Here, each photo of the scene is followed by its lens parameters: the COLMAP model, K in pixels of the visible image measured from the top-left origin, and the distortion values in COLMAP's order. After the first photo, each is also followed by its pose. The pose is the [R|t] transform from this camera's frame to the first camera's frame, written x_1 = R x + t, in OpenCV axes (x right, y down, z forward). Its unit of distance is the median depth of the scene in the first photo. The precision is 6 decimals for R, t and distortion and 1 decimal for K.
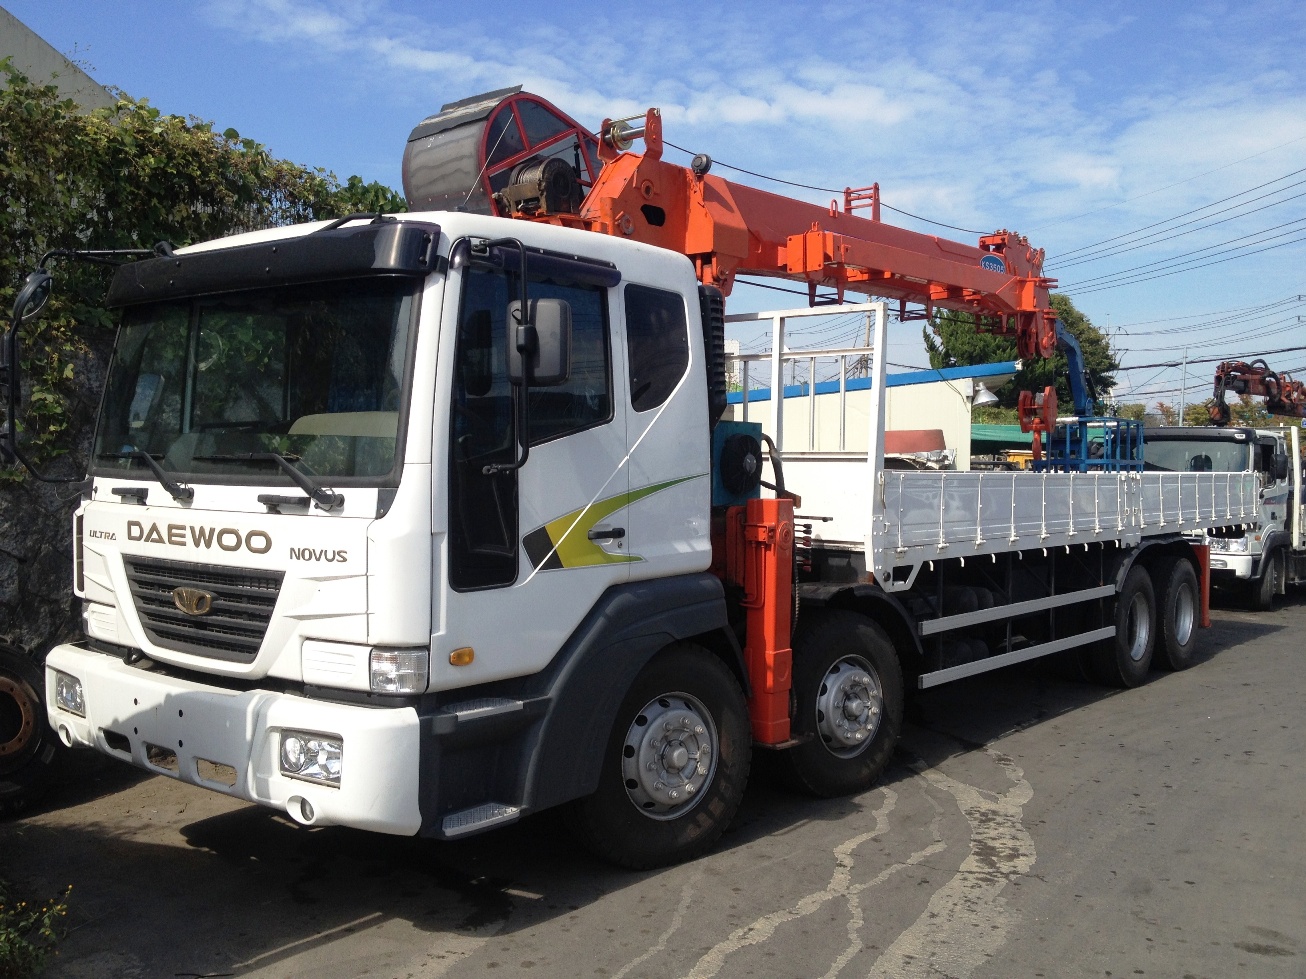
lens RADIAL K [[1233.7, 0, 647.1], [0, 1233.7, 488.7], [0, 0, 1]] dist [0.141895, -0.322696]
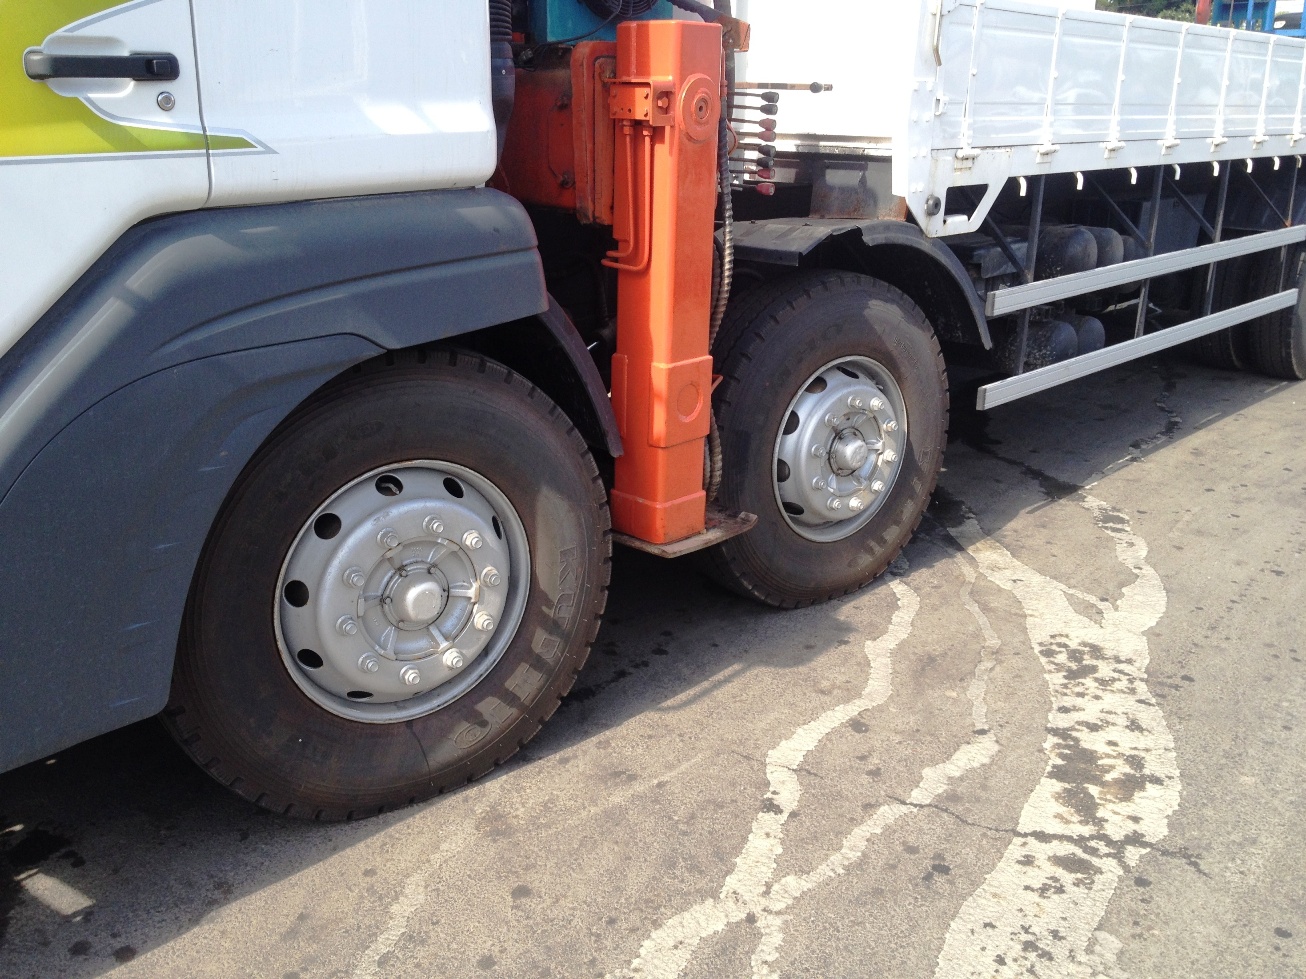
lens RADIAL K [[1233.7, 0, 647.1], [0, 1233.7, 488.7], [0, 0, 1]] dist [0.141895, -0.322696]
pose [[0.998038, 0.021652, -0.058748, 0.116342], [-0.004140, 0.959070, 0.283139, 0.039977], [0.062474, -0.282340, 0.957278, 0.497391]]
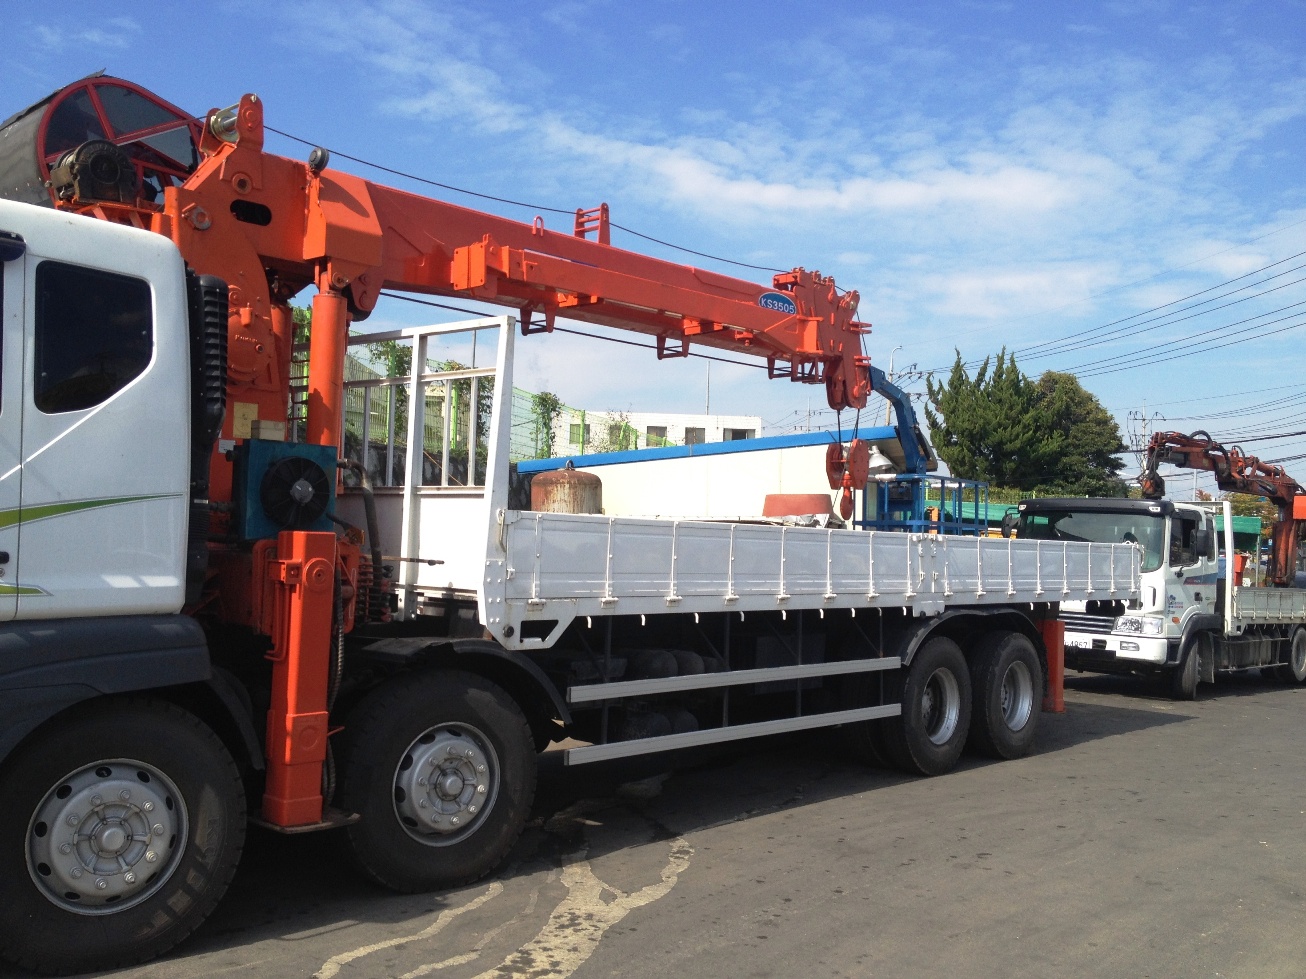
lens RADIAL K [[1233.7, 0, 647.1], [0, 1233.7, 488.7], [0, 0, 1]] dist [0.141895, -0.322696]
pose [[0.998823, 0.020205, -0.044092, 0.352358], [-0.022976, 0.997732, -0.063274, 0.026160], [0.042713, 0.064212, 0.997022, 0.153036]]
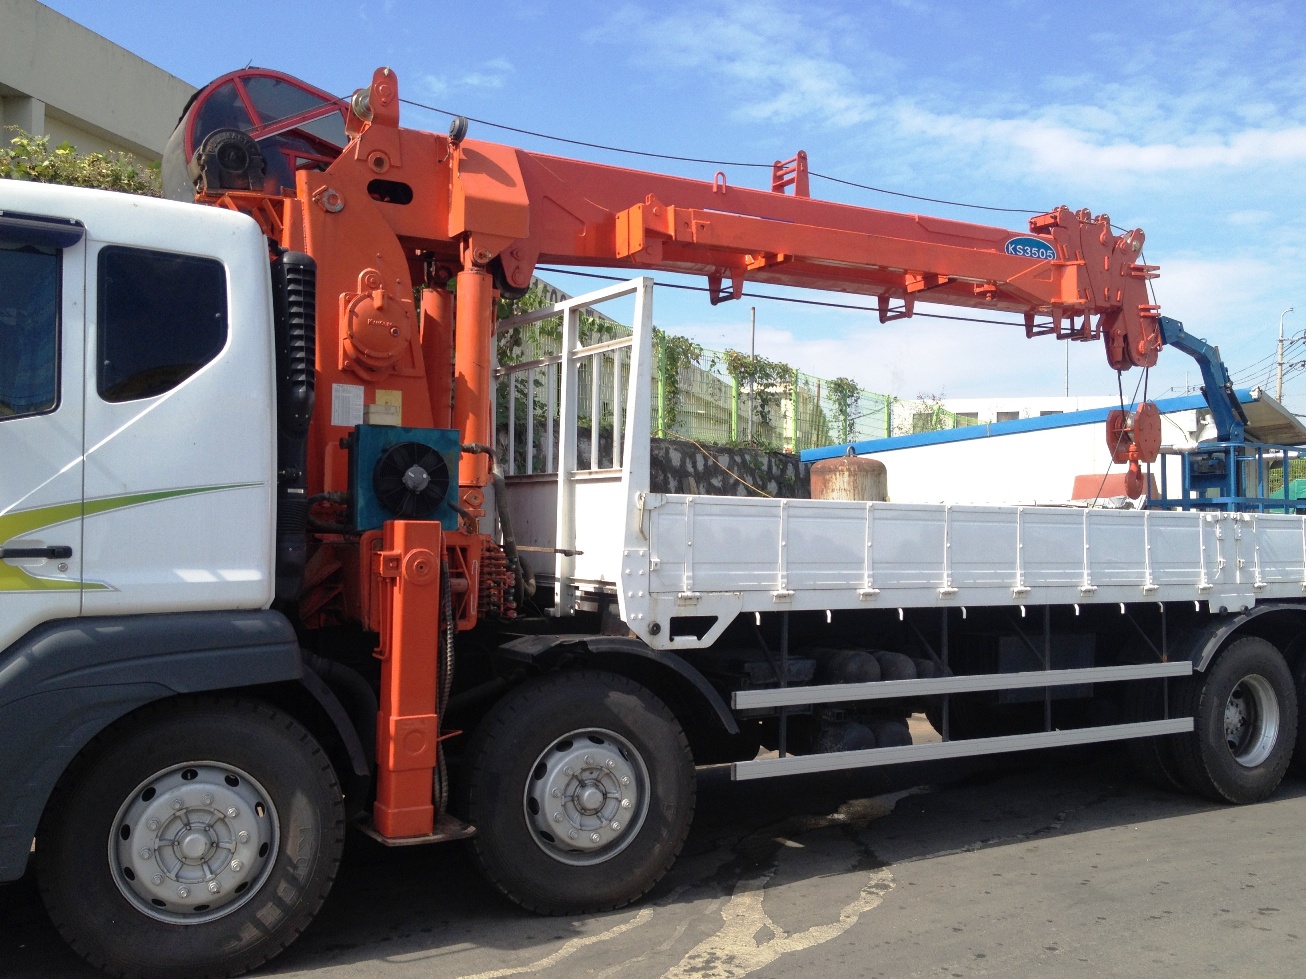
lens RADIAL K [[1229.3, 0, 639.9], [0, 1229.3, 485.2], [0, 0, 1]] dist [0.152258, -0.355134]
pose [[0.944019, -0.010013, -0.329739, 0.475291], [-0.009701, 0.998264, -0.058087, 0.028510], [0.329748, 0.058034, 0.942283, 0.291205]]
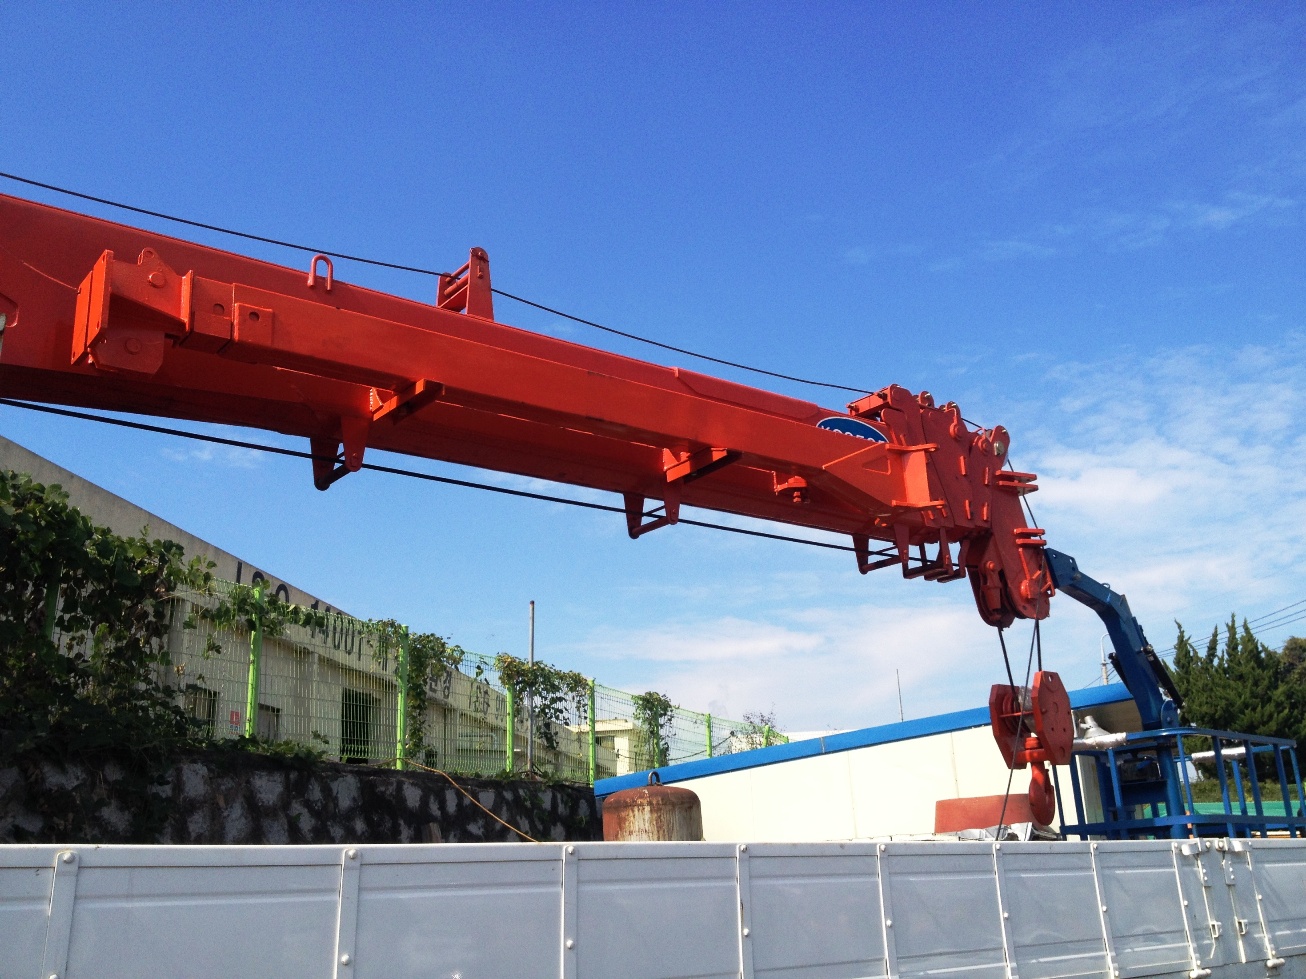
lens RADIAL K [[1235.5, 0, 646.1], [0, 1235.5, 492.7], [0, 0, 1]] dist [0.154270, -0.364160]
pose [[0.977377, -0.102329, -0.185103, 0.449553], [0.038612, 0.946790, -0.319529, 0.009469], [0.207951, 0.305153, 0.929321, 0.797146]]
